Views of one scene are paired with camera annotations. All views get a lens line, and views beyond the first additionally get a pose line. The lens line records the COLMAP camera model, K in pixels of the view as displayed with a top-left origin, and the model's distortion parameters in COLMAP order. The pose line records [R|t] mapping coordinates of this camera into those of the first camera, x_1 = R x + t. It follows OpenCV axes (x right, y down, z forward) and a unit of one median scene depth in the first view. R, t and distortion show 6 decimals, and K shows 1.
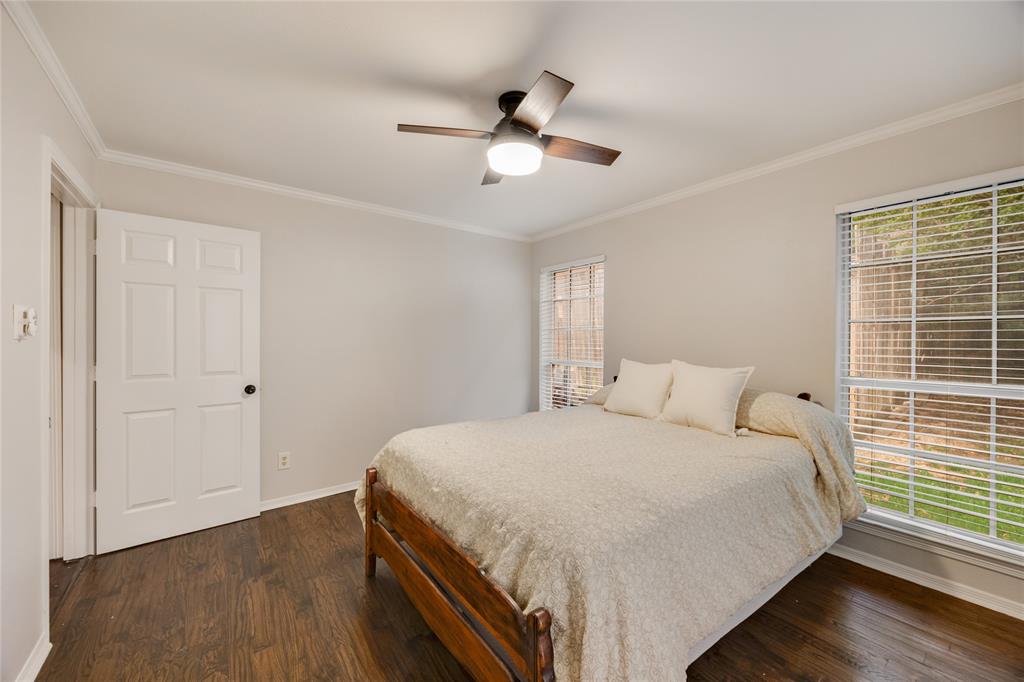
lens RADIAL K [[392.5, 0, 509.8], [0, 392.5, 339.1], [0, 0, 1]] dist [-0.001507, 0.000480]
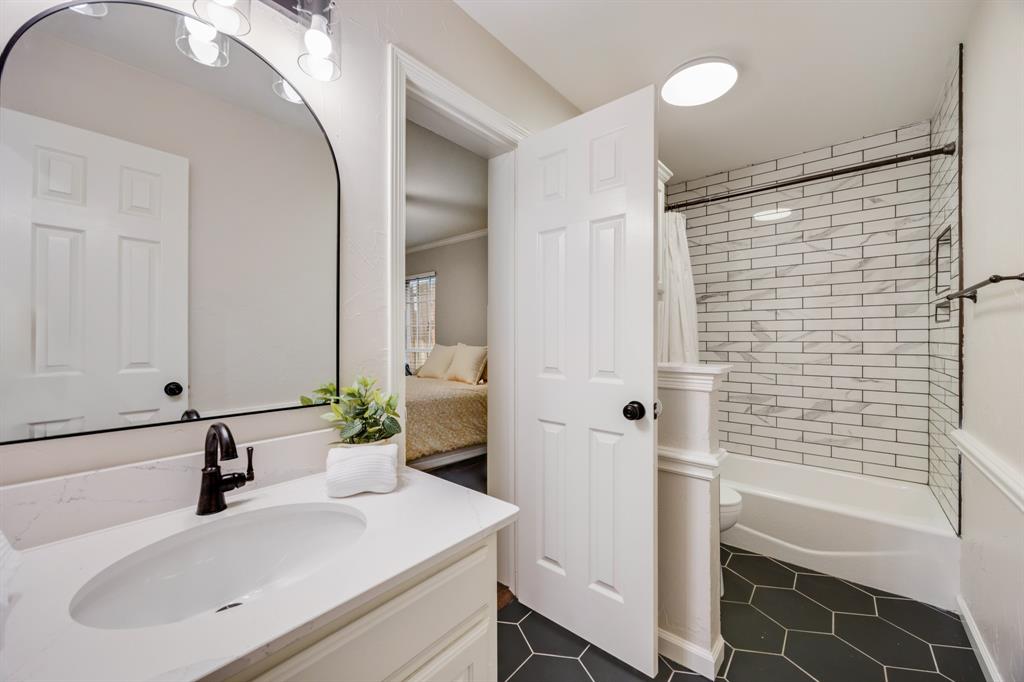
lens RADIAL K [[392.5, 0, 508.8], [0, 392.5, 337.9], [0, 0, 1]] dist [-0.001507, 0.000480]
pose [[0.977475, 0.000128, 0.211052, 0.279634], [0.001355, 0.999975, -0.006881, 0.044926], [-0.211048, 0.007012, 0.977451, -0.575510]]
